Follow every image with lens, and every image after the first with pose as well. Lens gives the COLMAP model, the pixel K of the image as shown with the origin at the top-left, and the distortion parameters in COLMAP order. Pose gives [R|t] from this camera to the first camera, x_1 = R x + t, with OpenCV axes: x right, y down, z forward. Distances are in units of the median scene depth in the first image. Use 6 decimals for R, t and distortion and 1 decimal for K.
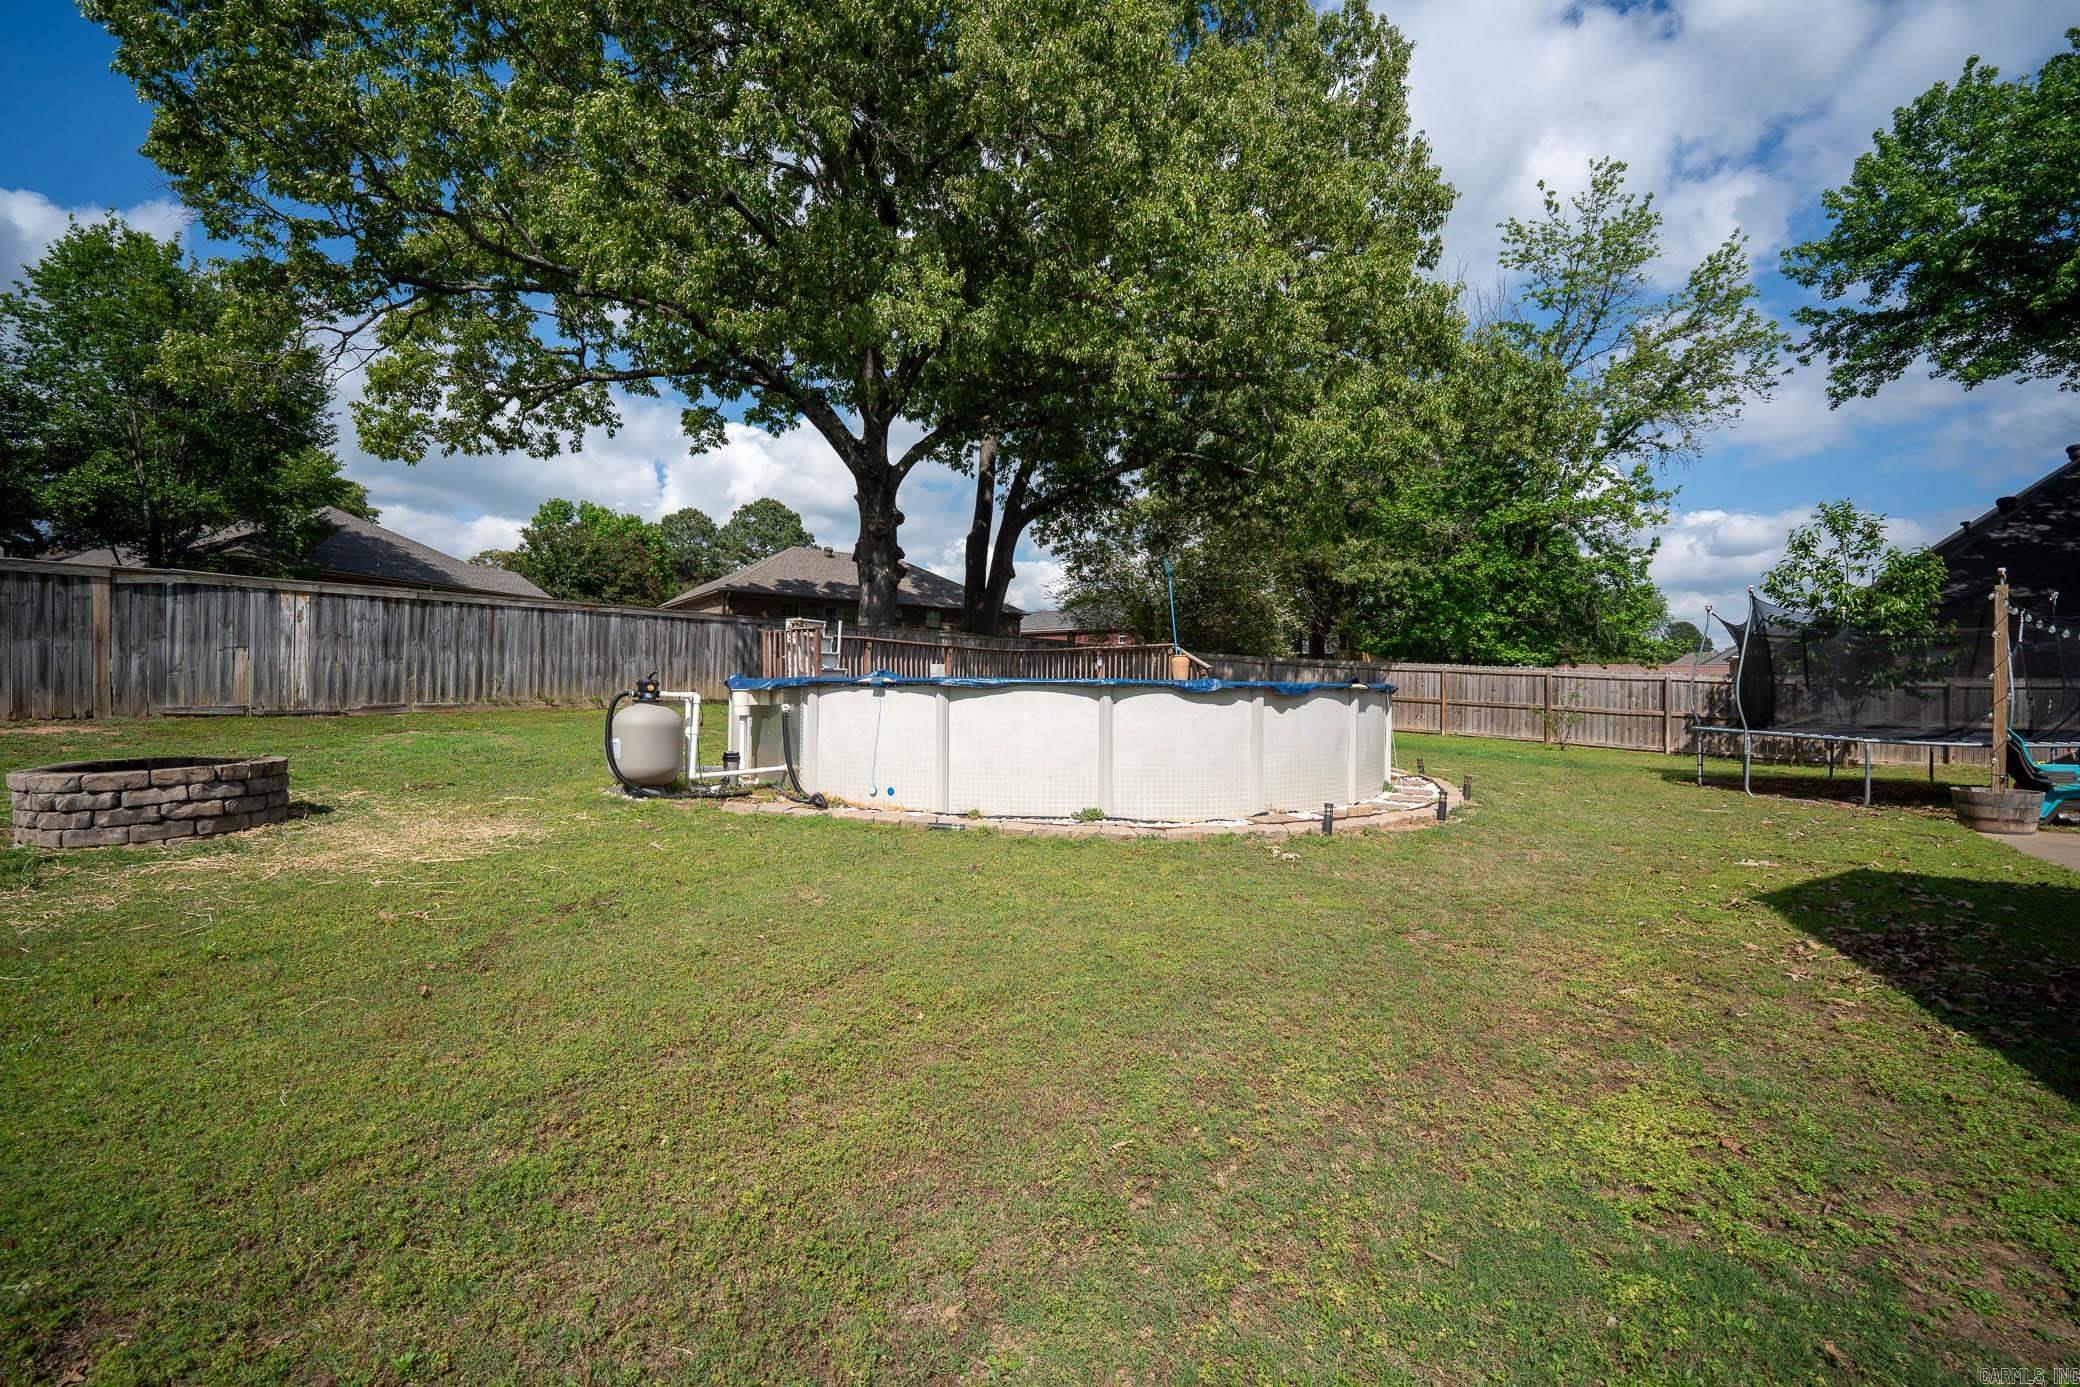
lens RADIAL K [[851.3, 0, 1060.5], [0, 851.3, 689.8], [0, 0, 1]] dist [-0.001072, -0.000446]
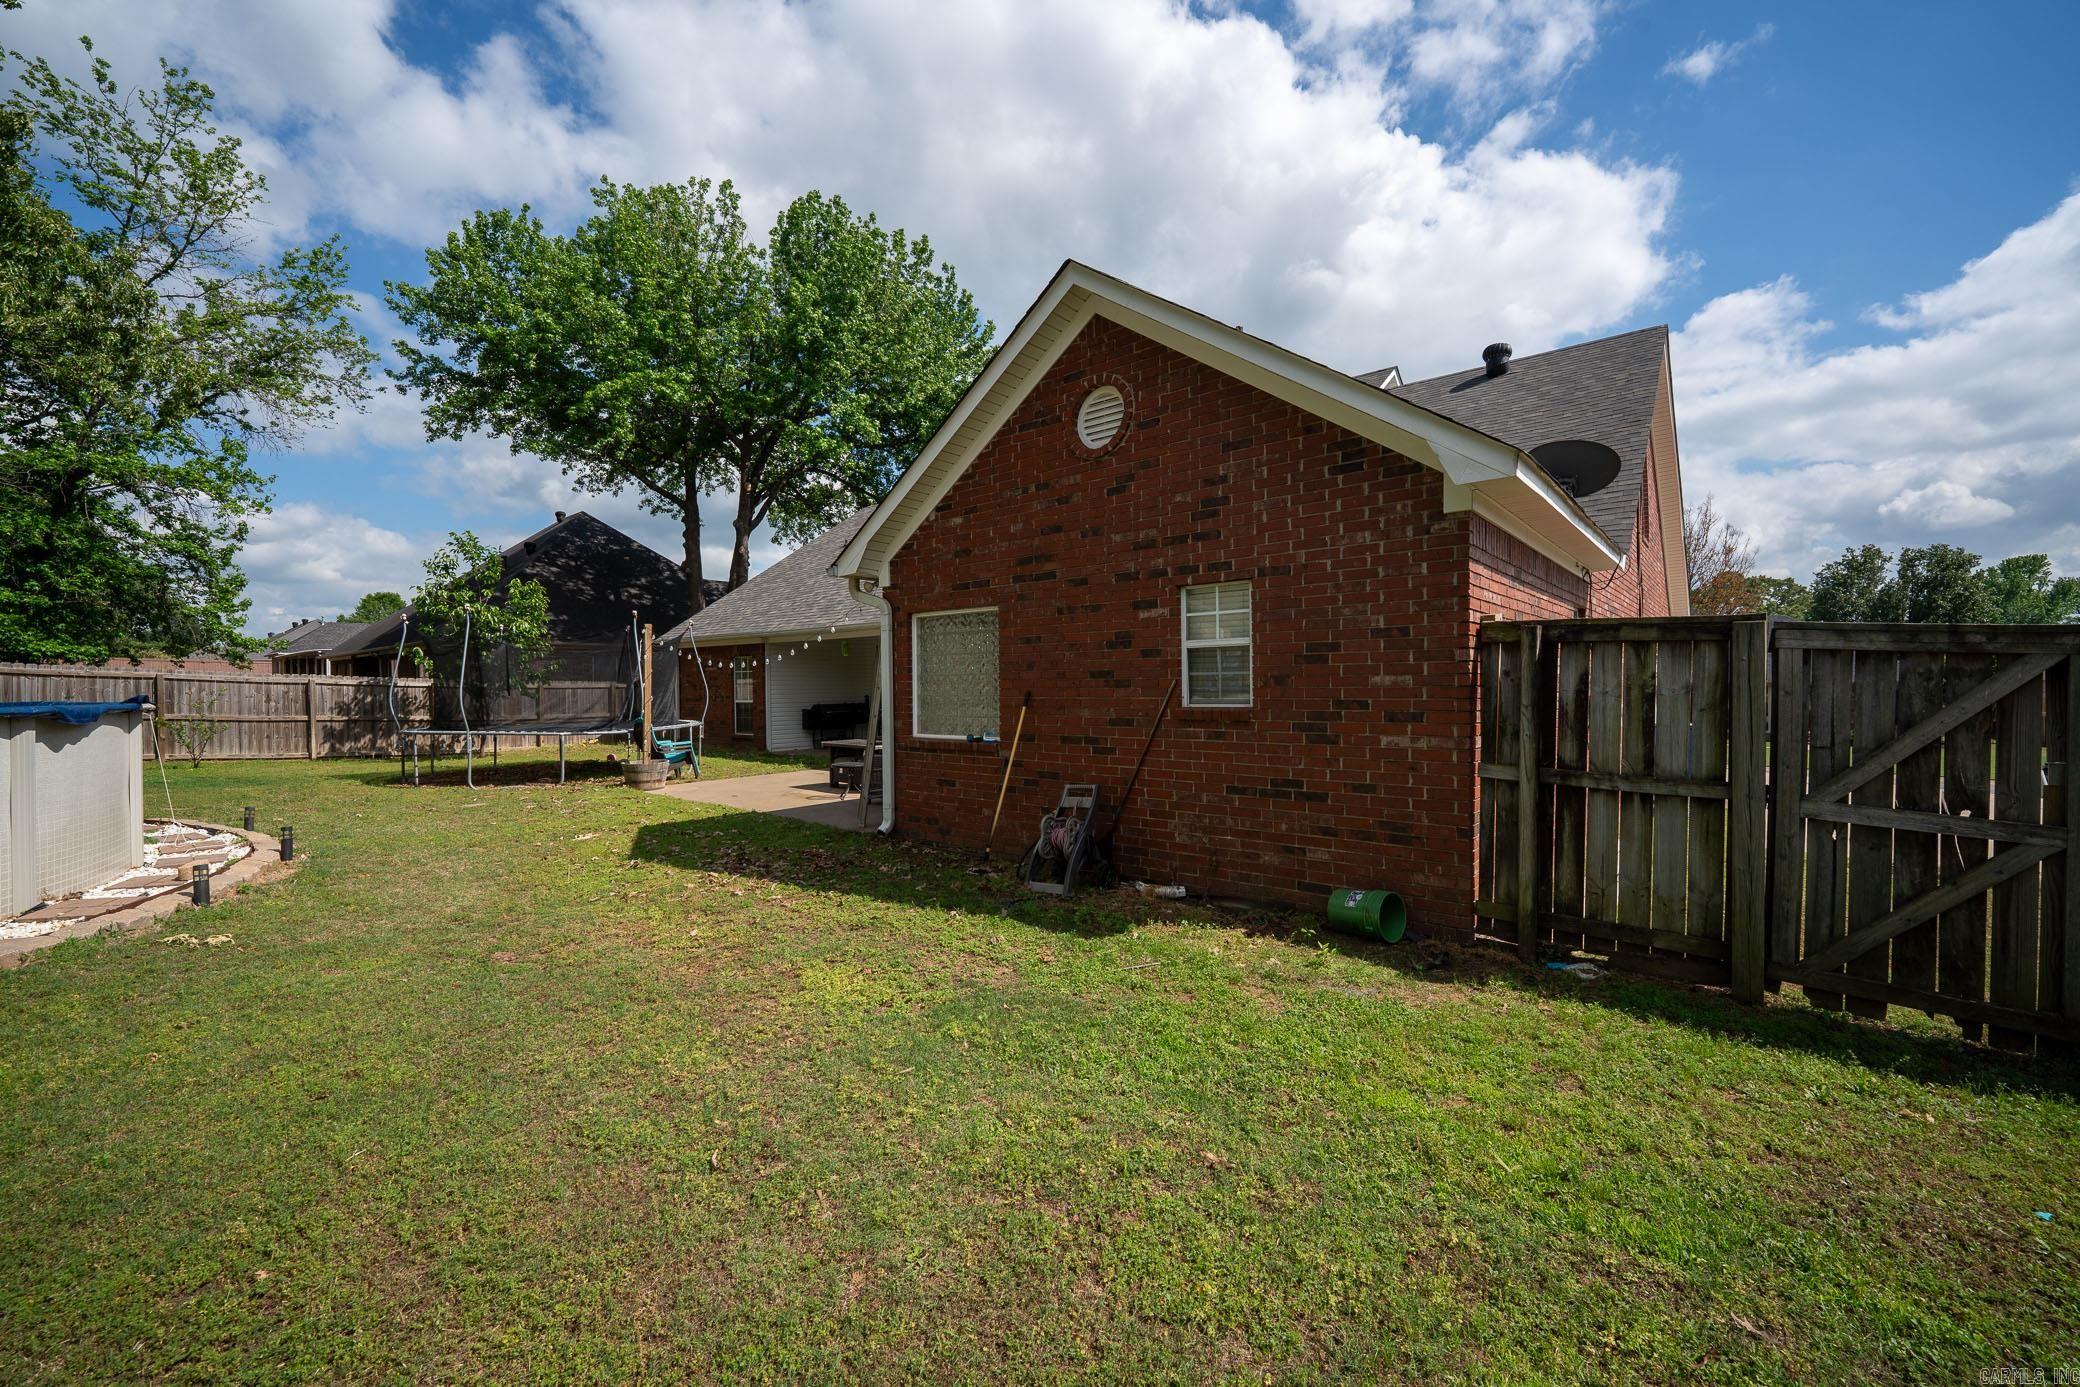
lens RADIAL K [[846.3, 0, 1041.2], [0, 846.3, 681.4], [0, 0, 1]] dist [-0.000032, 0.000016]
pose [[0.122188, -0.005431, 0.992492, -0.113486], [0.008050, 0.999958, 0.004481, -0.009251], [-0.992474, 0.007442, 0.122226, 0.052621]]
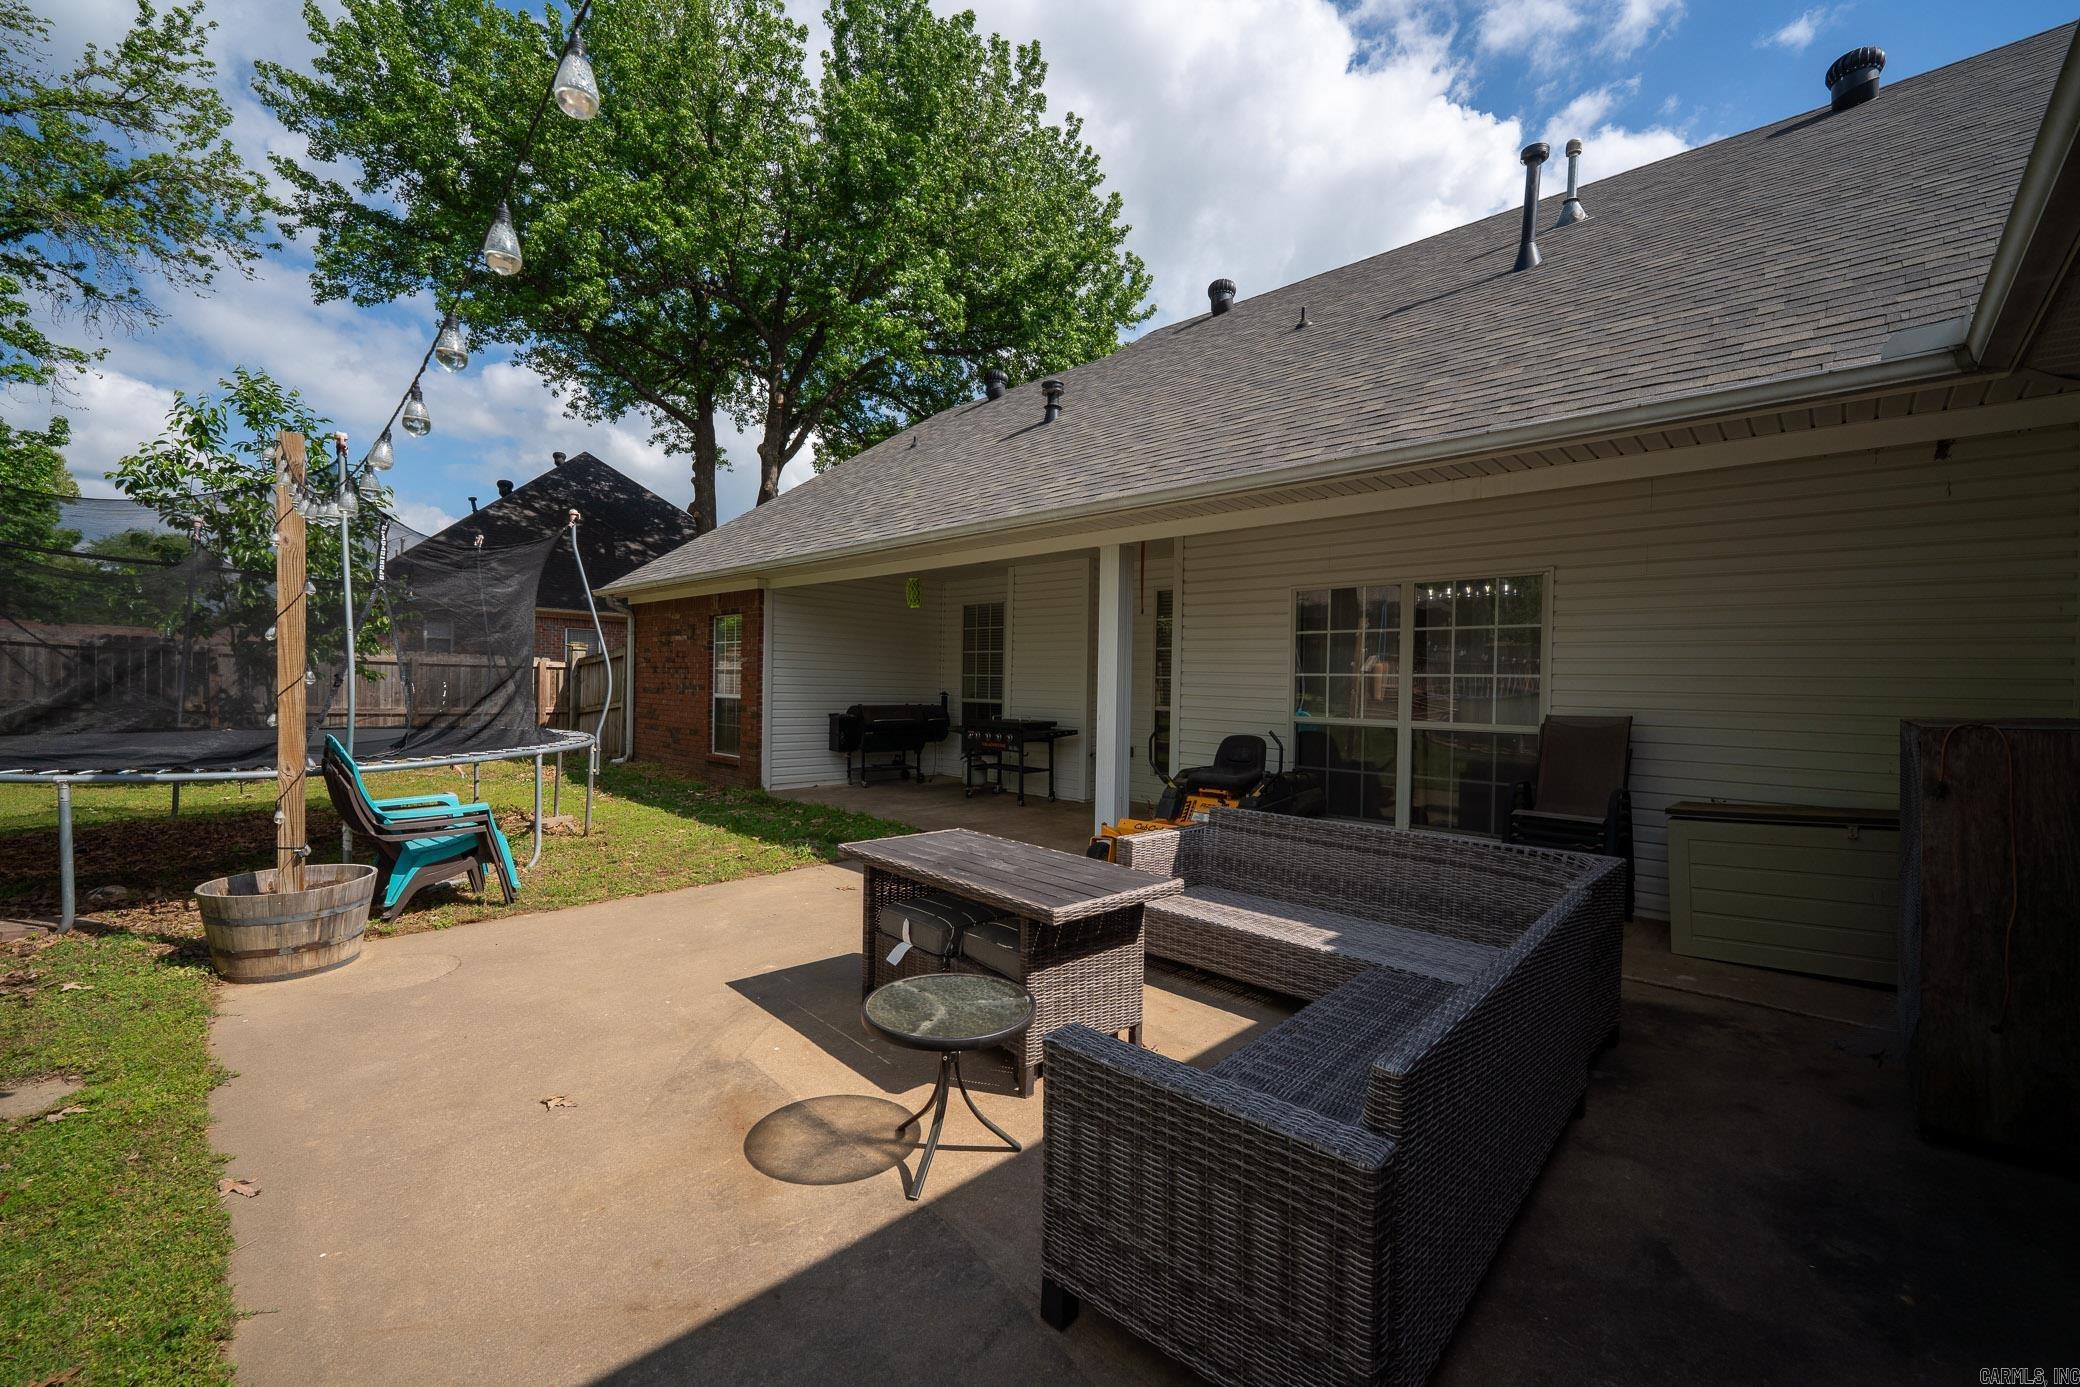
lens RADIAL K [[825.7, 0, 1033.9], [0, 825.7, 693.0], [0, 0, 1]] dist [0.007262, -0.009864]
pose [[0.191222, -0.007944, 0.981515, 0.288659], [-0.021840, 0.999685, 0.012346, 0.001606], [-0.981304, -0.023797, 0.190988, 0.203322]]
